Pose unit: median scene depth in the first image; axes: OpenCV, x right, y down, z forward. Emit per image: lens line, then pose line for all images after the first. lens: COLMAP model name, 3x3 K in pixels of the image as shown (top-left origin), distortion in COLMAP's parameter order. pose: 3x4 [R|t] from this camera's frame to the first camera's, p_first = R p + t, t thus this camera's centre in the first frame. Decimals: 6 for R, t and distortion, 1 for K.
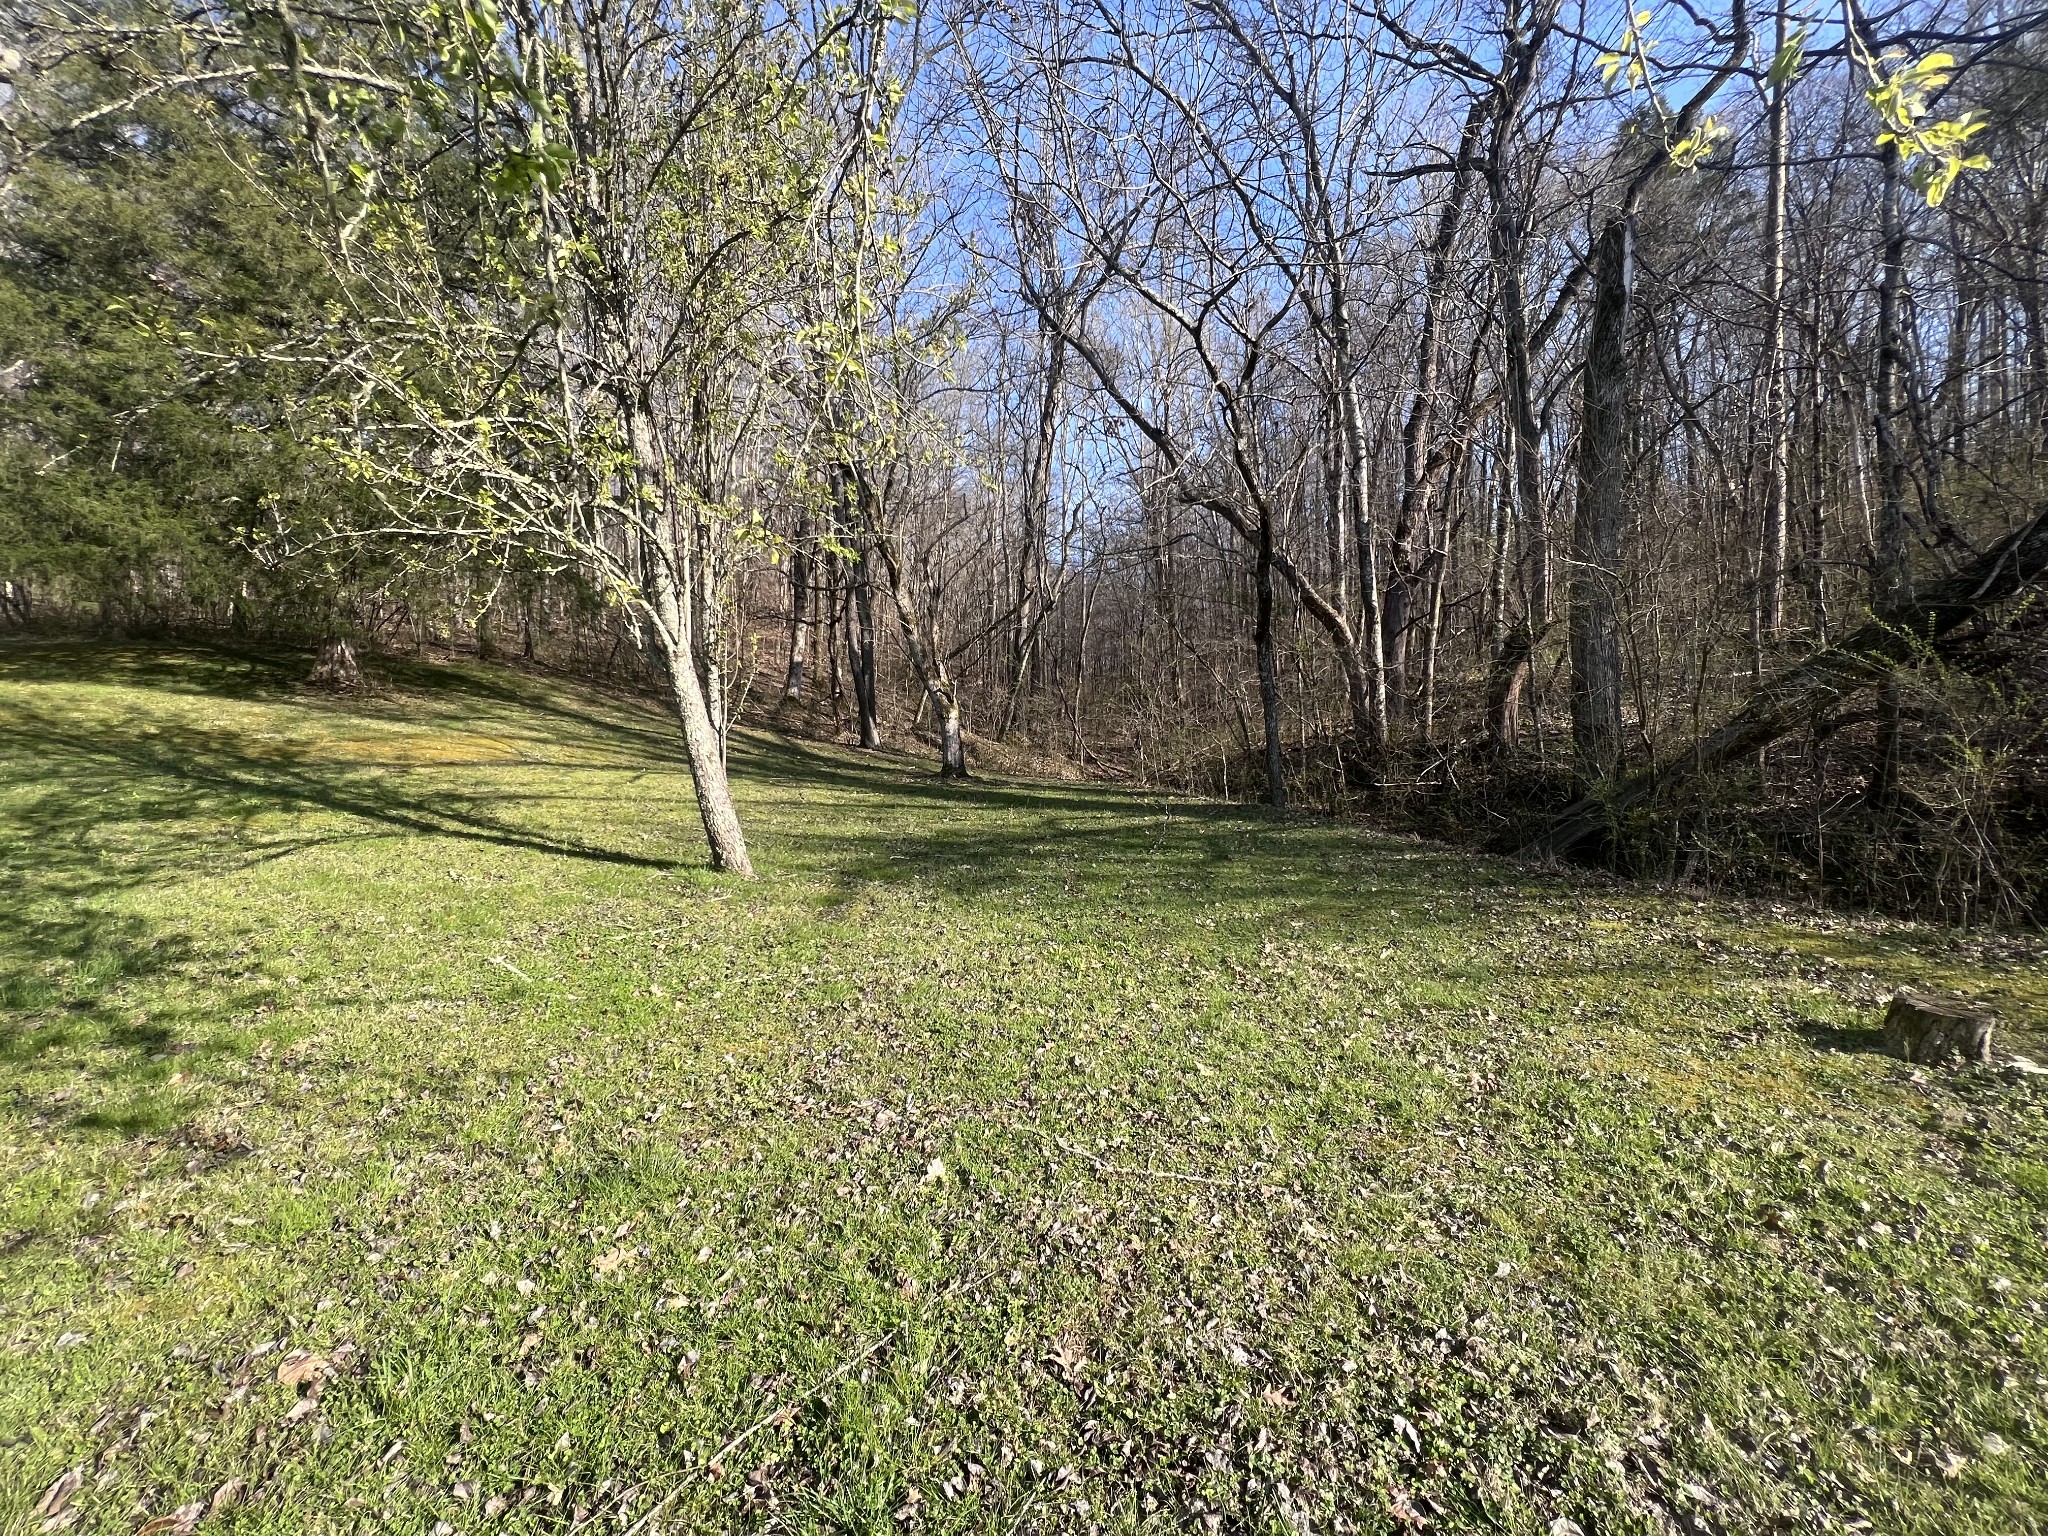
lens RADIAL K [[828.0, 0, 1028.8], [0, 828.0, 761.1], [0, 0, 1]] dist [-0.001096, 0.000102]
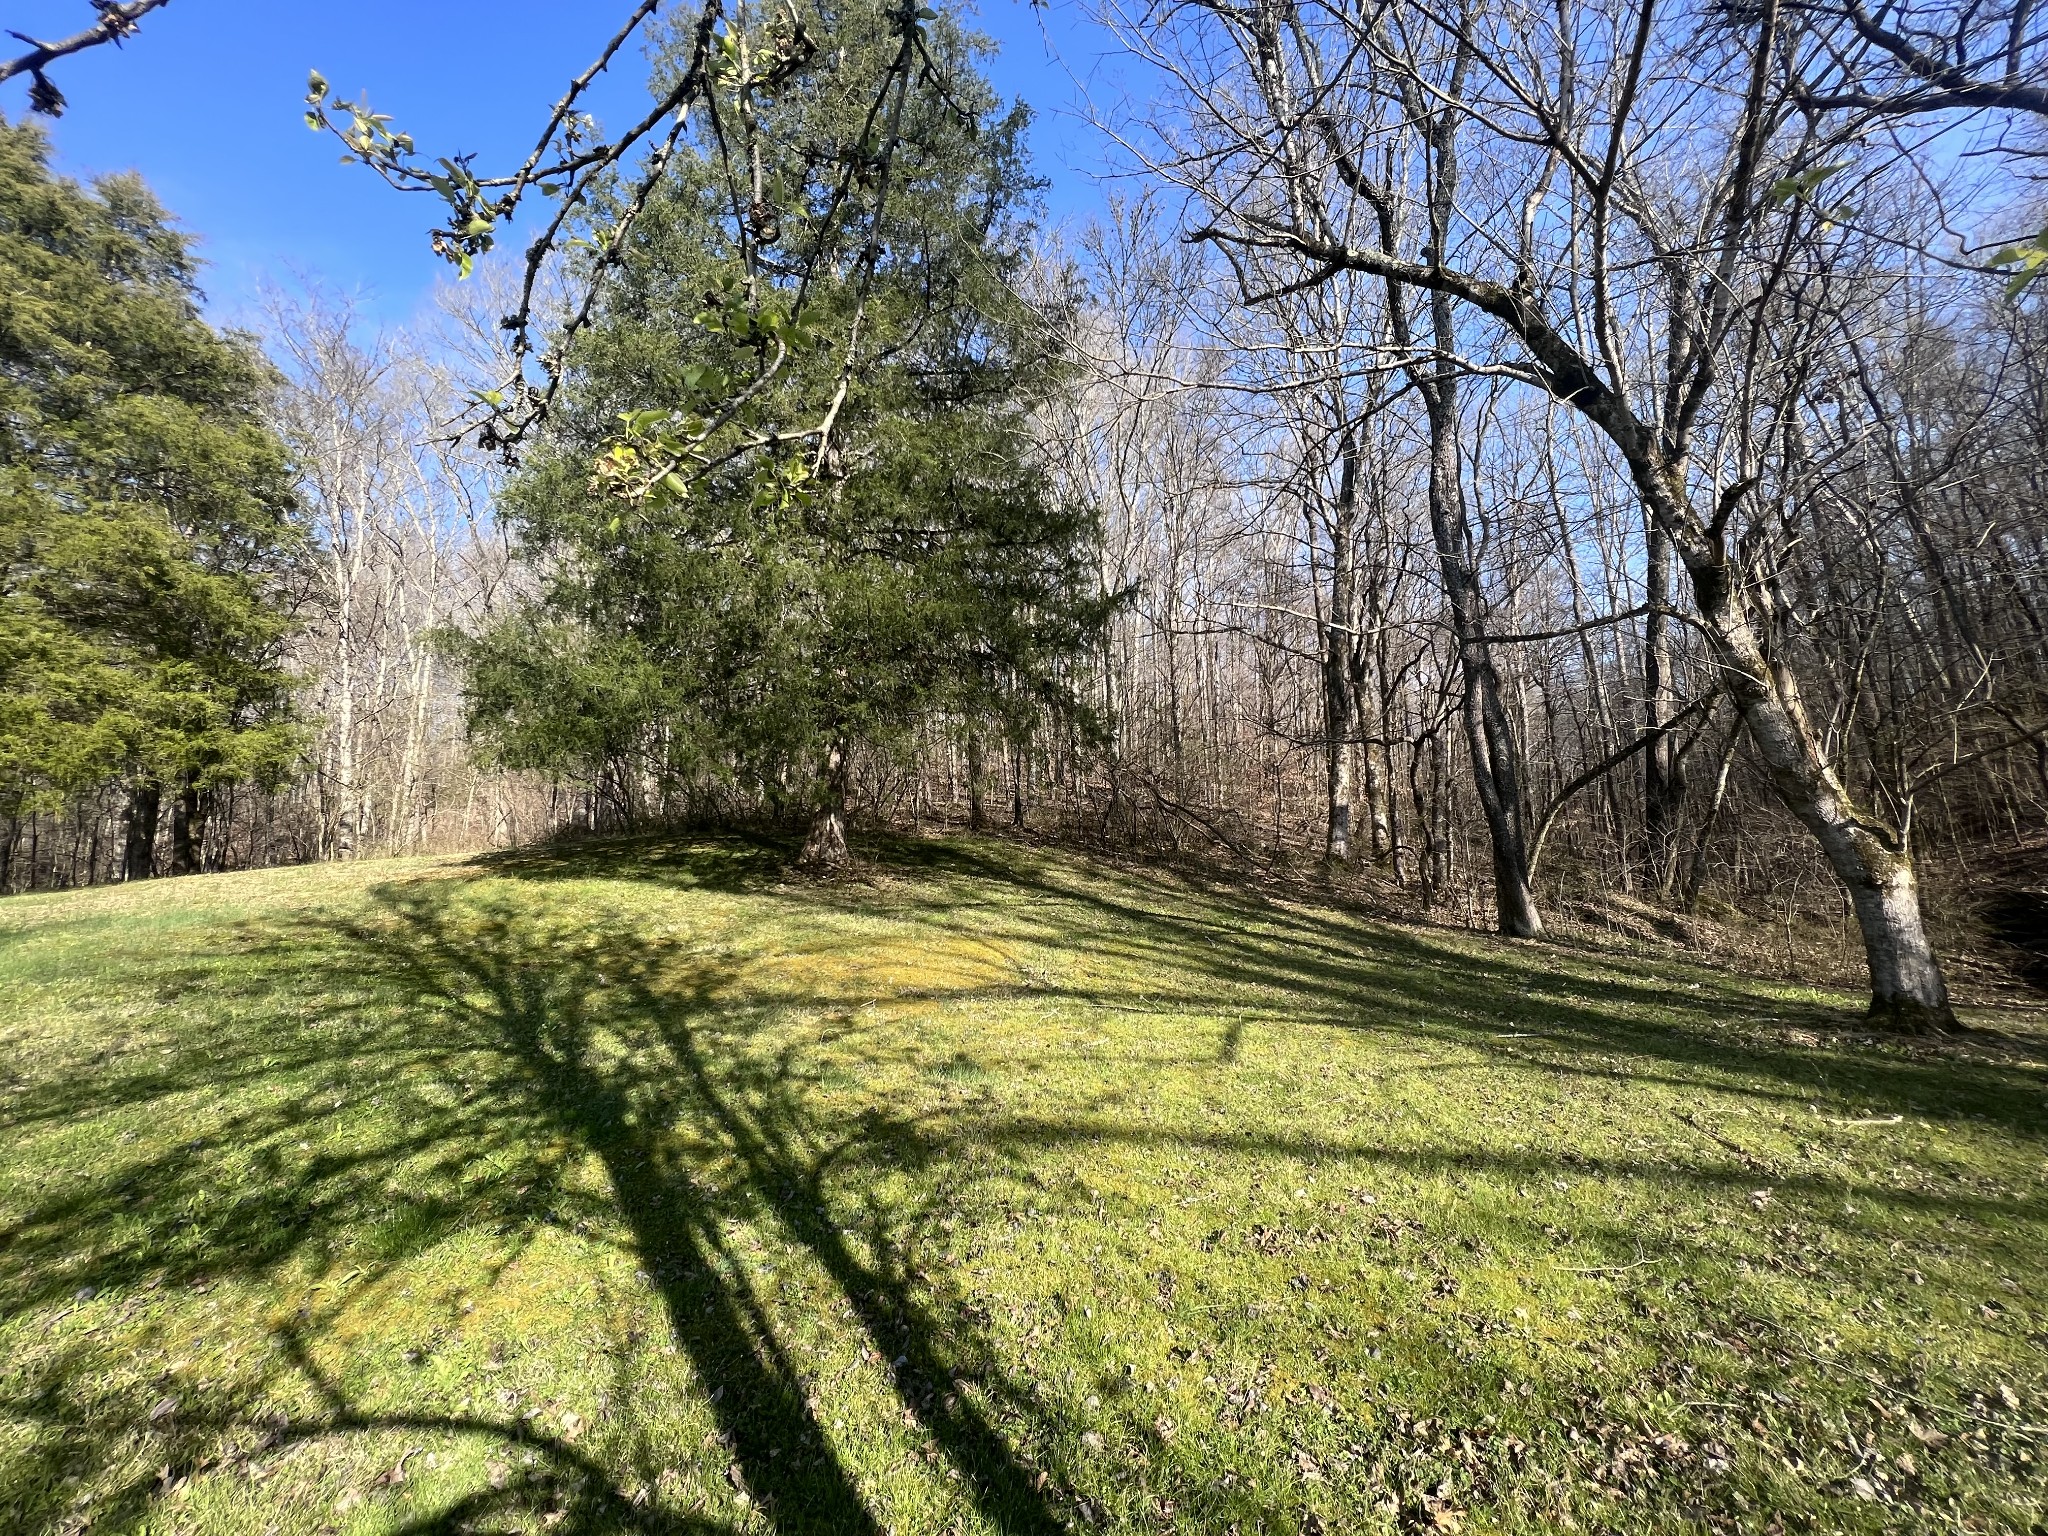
lens RADIAL K [[820.4, 0, 1025.0], [0, 820.4, 774.8], [0, 0, 1]] dist [-0.001487, 0.000725]
pose [[0.864117, -0.097342, -0.493788, -0.244771], [0.009861, 0.984204, -0.176762, -0.036008], [0.503195, 0.147874, 0.851427, 0.382588]]
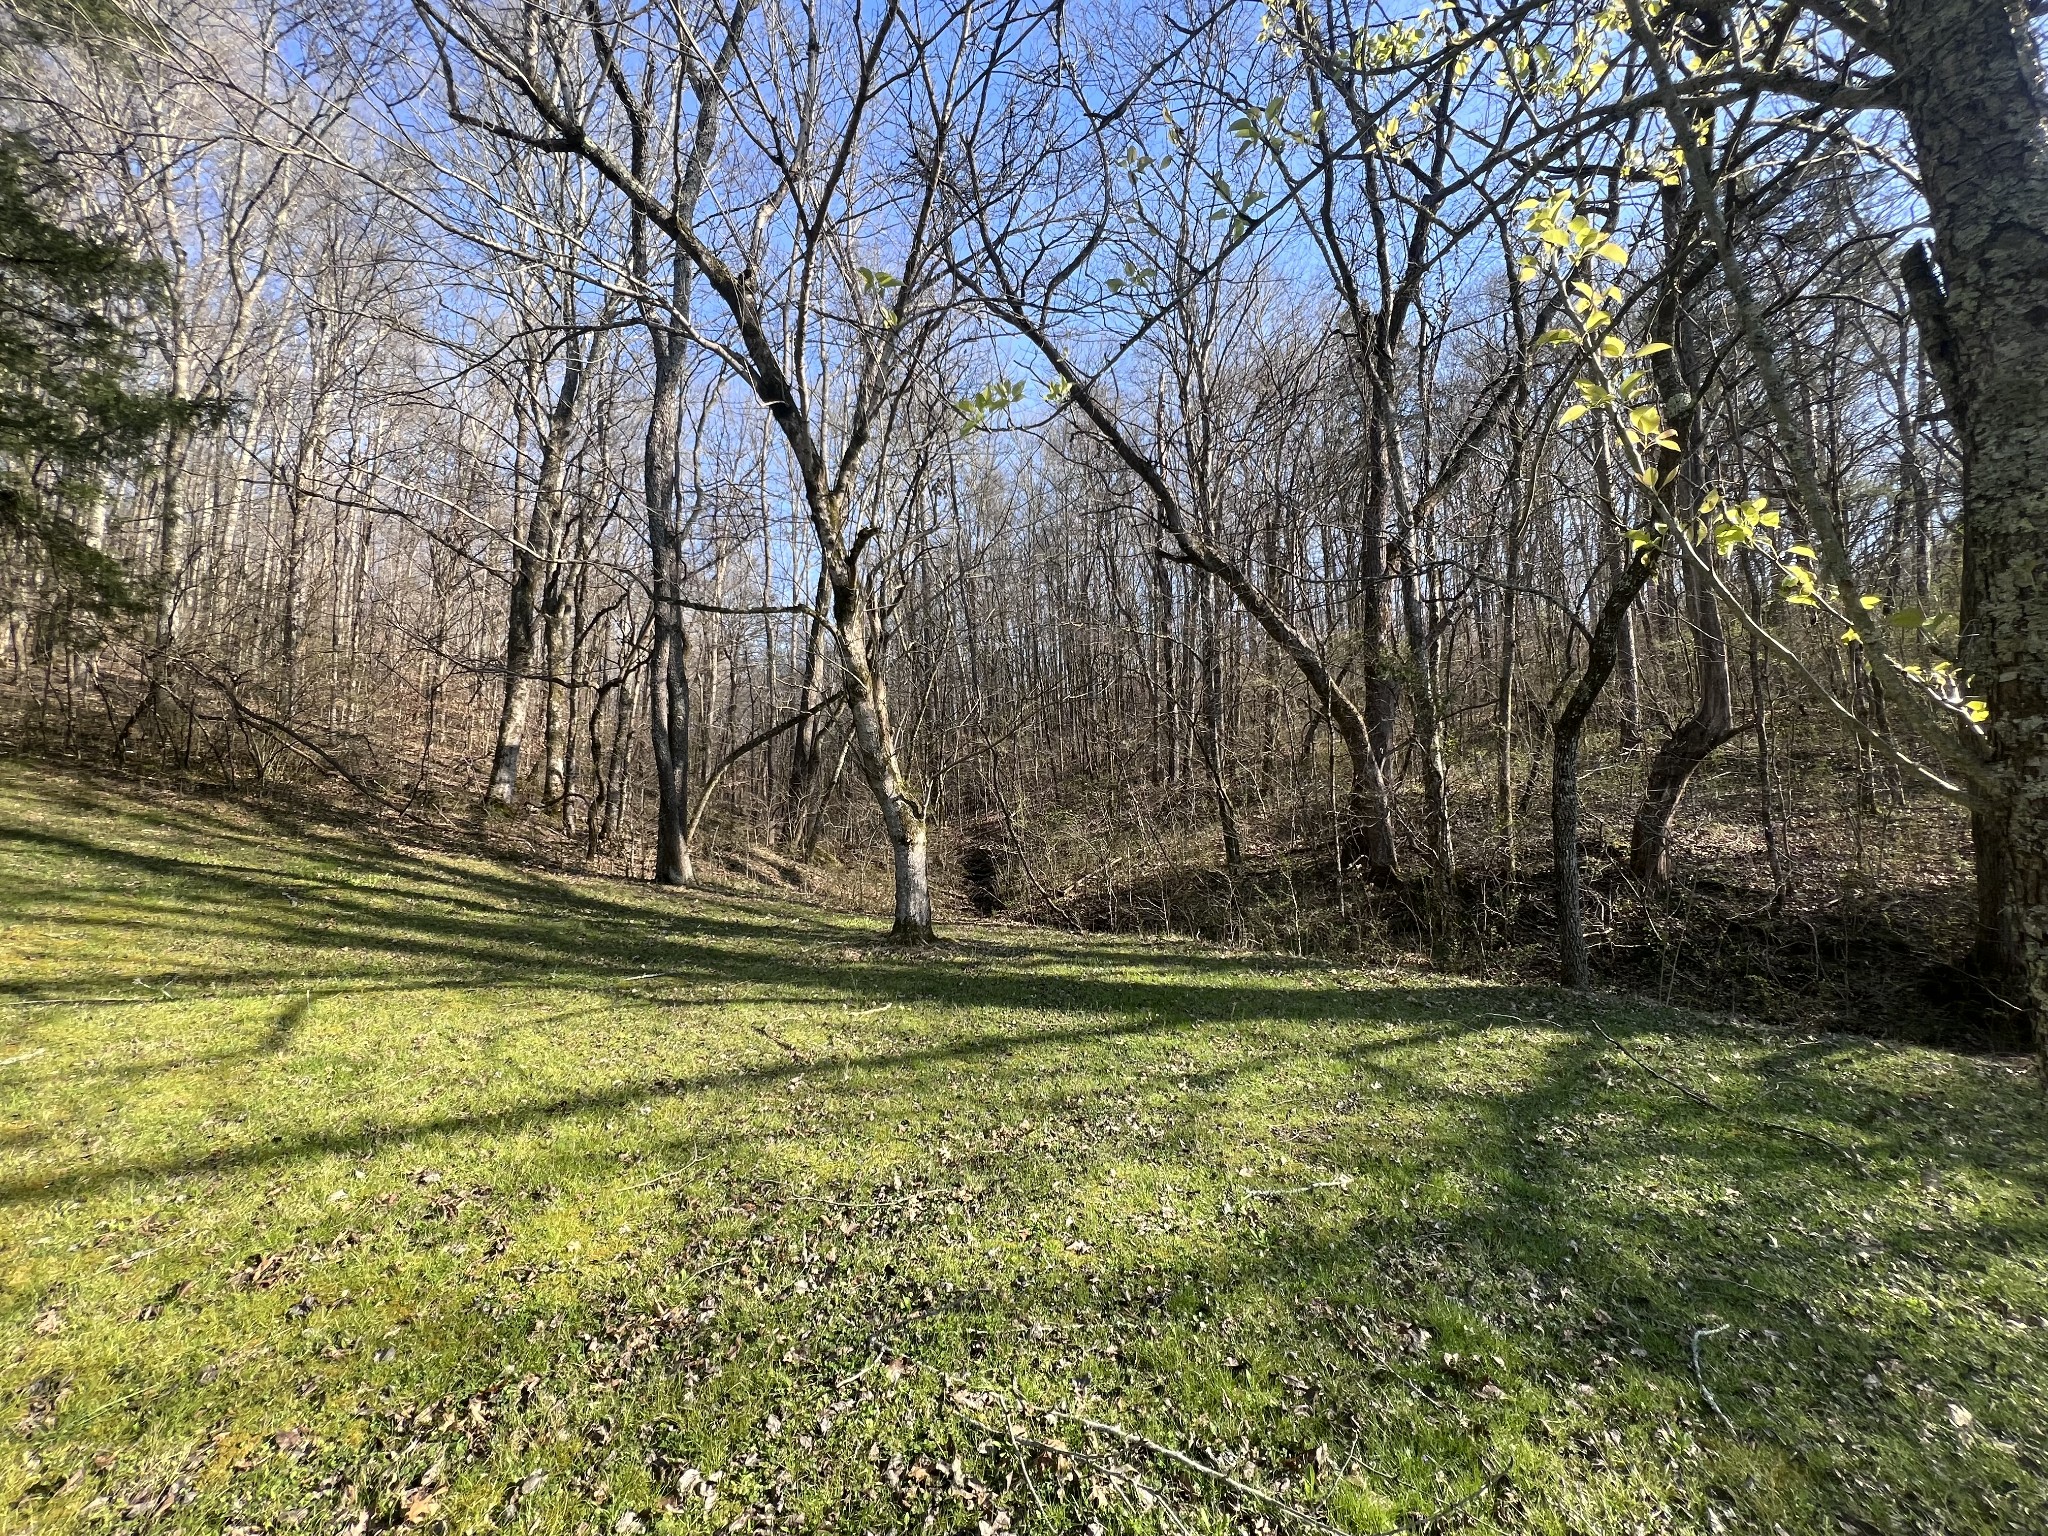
lens RADIAL K [[820.4, 0, 1025.0], [0, 820.4, 774.8], [0, 0, 1]] dist [-0.001487, 0.000725]
pose [[0.922463, 0.026157, 0.385199, -0.232699], [0.015649, 0.994349, -0.104997, -0.035357], [-0.385768, 0.102884, 0.916841, 0.387333]]
